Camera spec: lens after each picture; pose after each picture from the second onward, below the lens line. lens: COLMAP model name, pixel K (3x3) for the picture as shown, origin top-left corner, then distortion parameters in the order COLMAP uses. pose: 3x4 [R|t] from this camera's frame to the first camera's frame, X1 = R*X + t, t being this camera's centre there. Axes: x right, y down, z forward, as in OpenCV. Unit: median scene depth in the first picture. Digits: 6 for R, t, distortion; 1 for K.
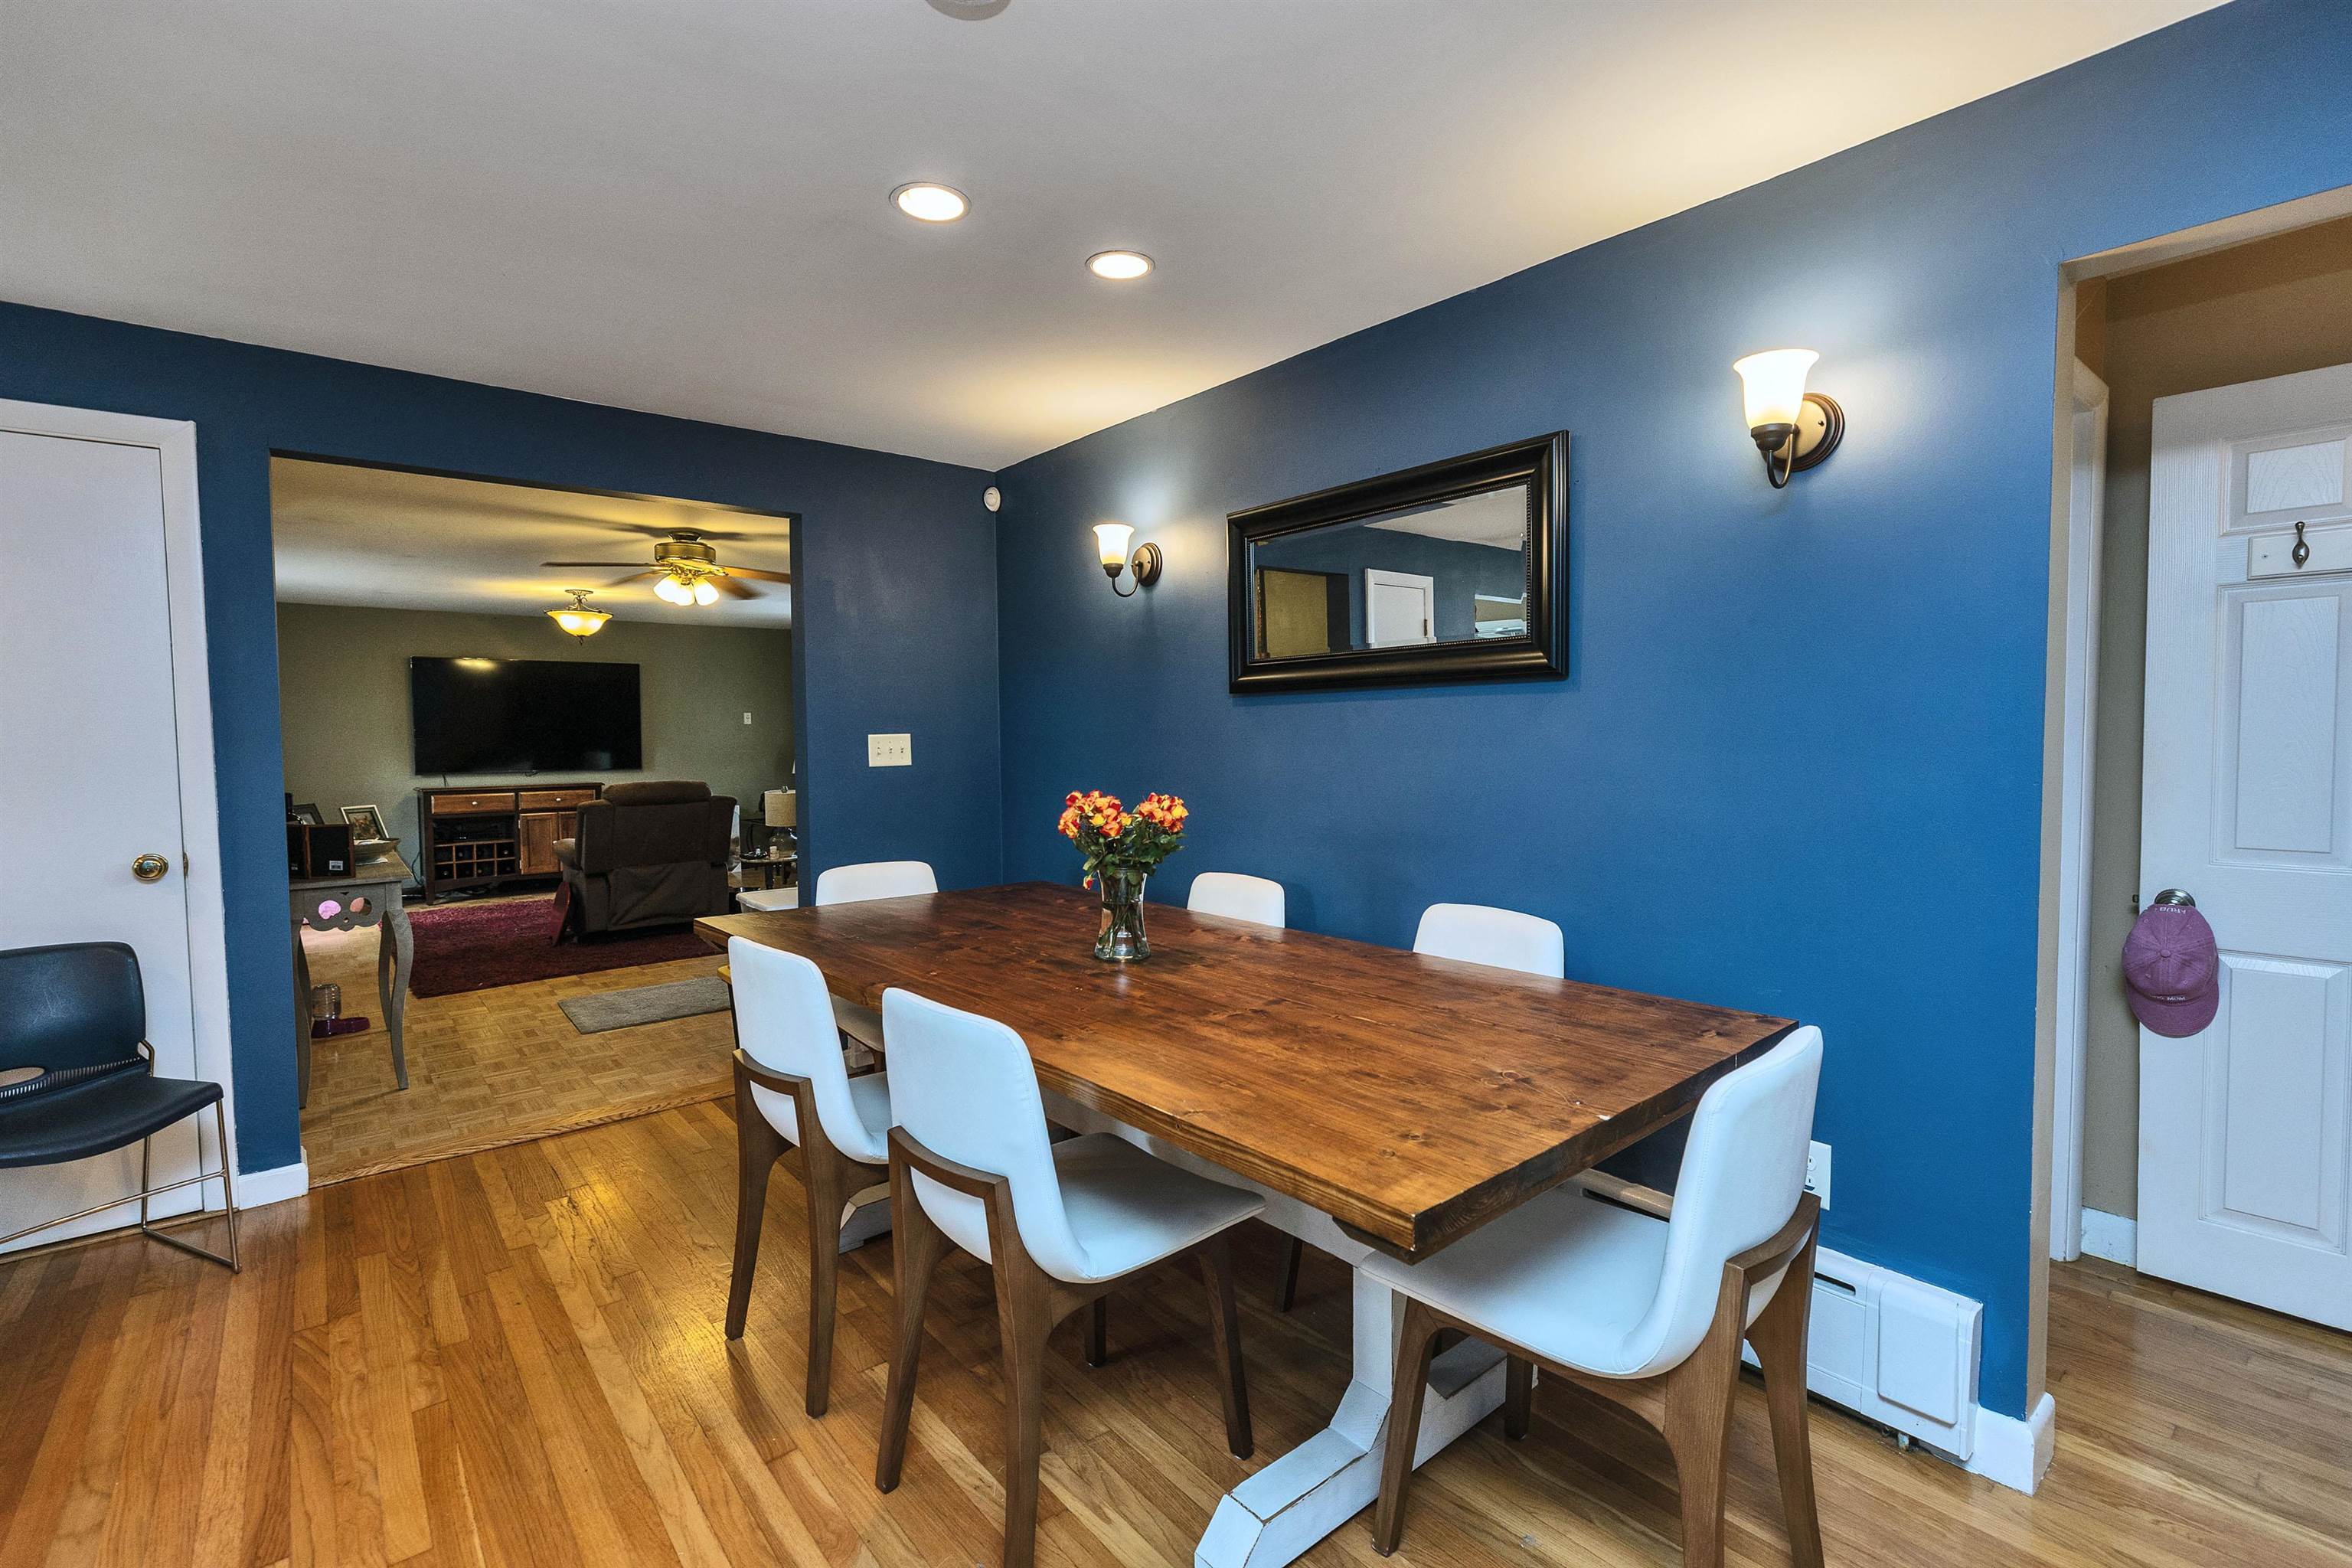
lens RADIAL K [[1051.5, 0, 1185.7], [0, 1051.5, 774.6], [0, 0, 1]] dist [-0.000728, 0.000203]
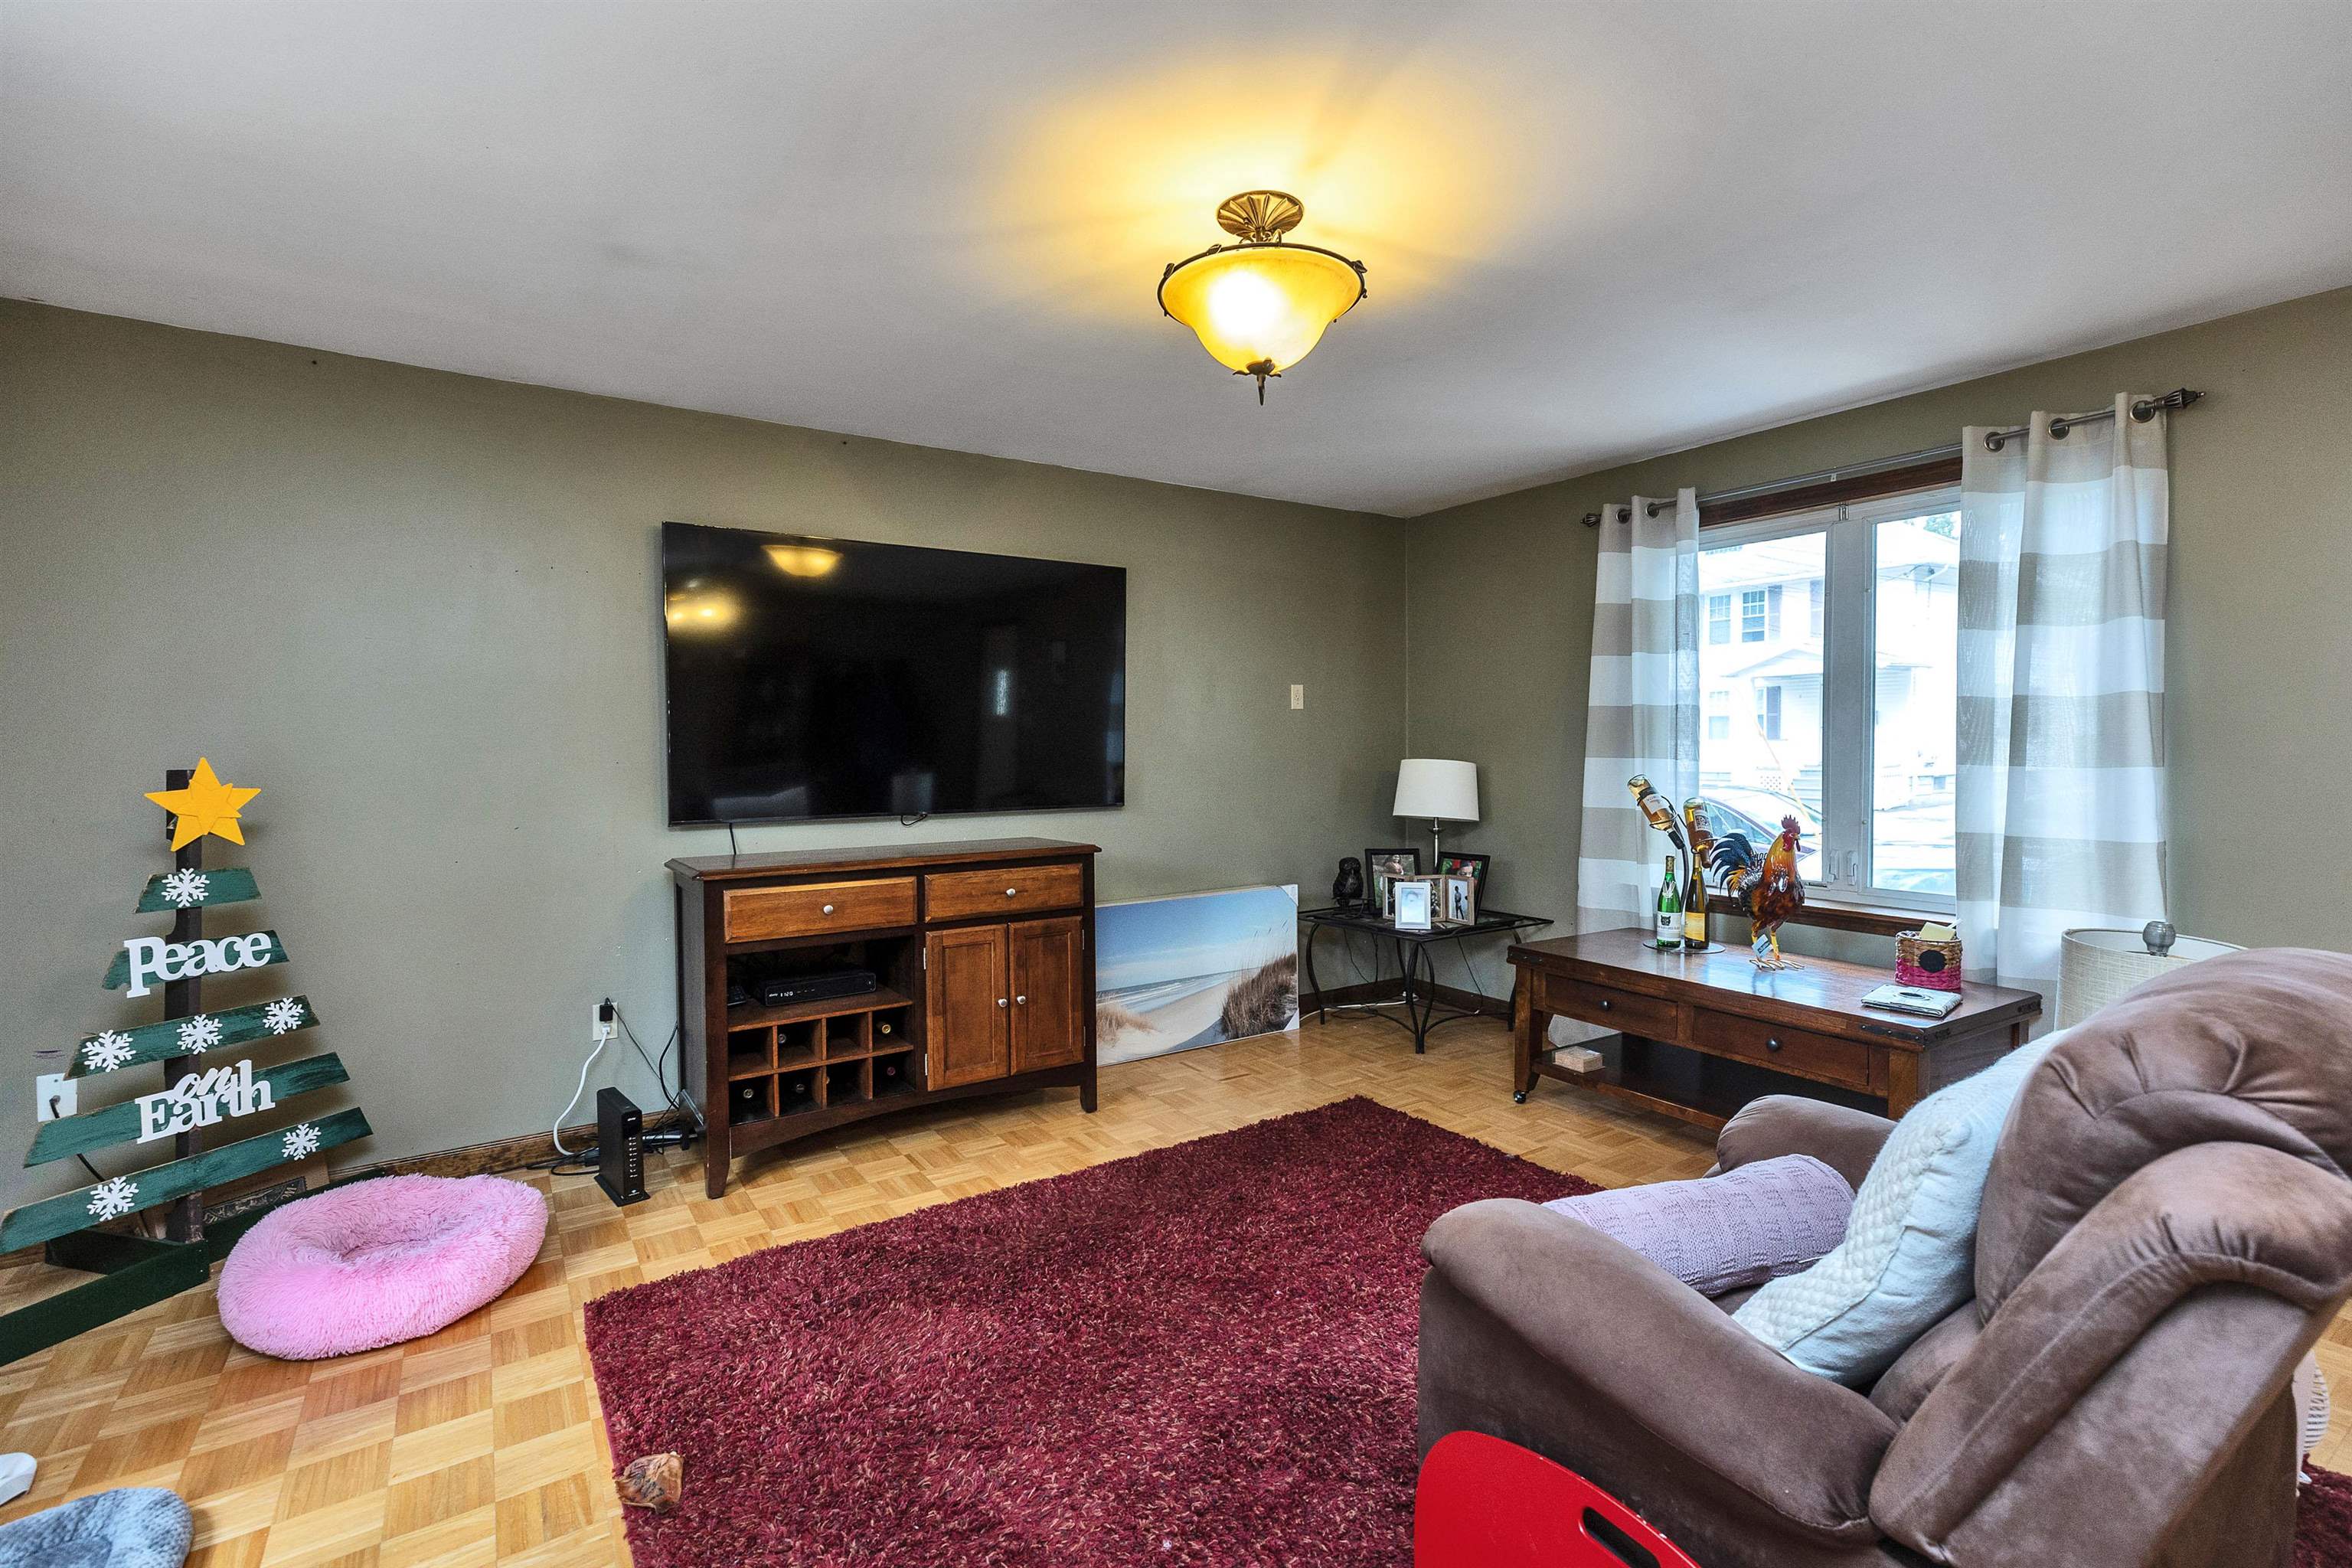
lens RADIAL K [[1051.5, 0, 1162.9], [0, 1051.5, 783.7], [0, 0, 1]] dist [-0.000728, 0.000203]
pose [[0.991841, 0.008367, -0.127203, -0.500242], [-0.008051, 0.999963, 0.002998, -0.018295], [0.127223, -0.001950, 0.991872, 0.633143]]
